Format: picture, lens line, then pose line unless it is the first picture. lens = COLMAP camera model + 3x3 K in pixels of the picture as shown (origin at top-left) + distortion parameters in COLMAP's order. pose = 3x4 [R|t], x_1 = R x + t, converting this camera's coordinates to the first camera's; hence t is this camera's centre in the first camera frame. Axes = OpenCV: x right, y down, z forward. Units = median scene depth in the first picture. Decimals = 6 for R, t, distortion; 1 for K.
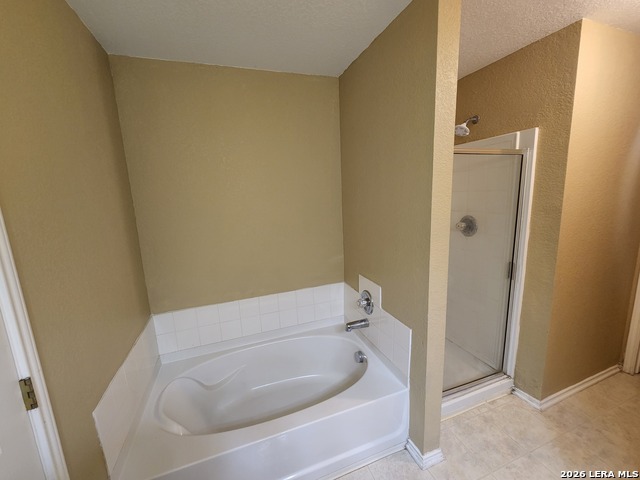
lens RADIAL K [[263.7, 0, 320.0], [0, 263.7, 240.0], [0, 0, 1]] dist [-0.000002, 0.000060]
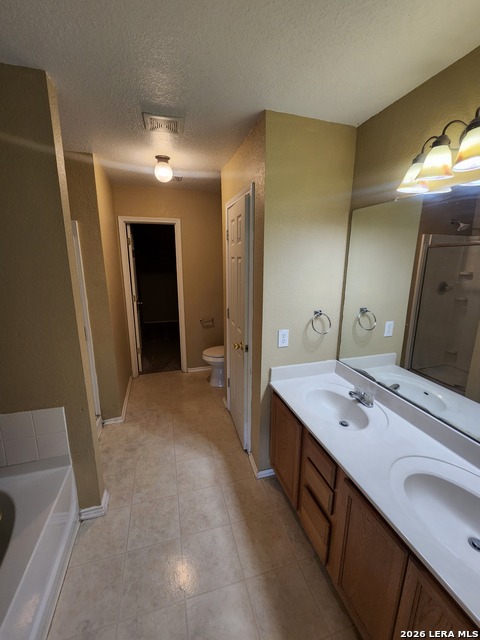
lens RADIAL K [[263.7, 0, 240.0], [0, 263.7, 320.0], [0, 0, 1]] dist [-0.000002, 0.000060]
pose [[0.054516, -0.181746, 0.981833, -0.513200], [0.168935, 0.970799, 0.170323, -0.037493], [-0.984118, 0.156580, 0.083627, 0.190756]]
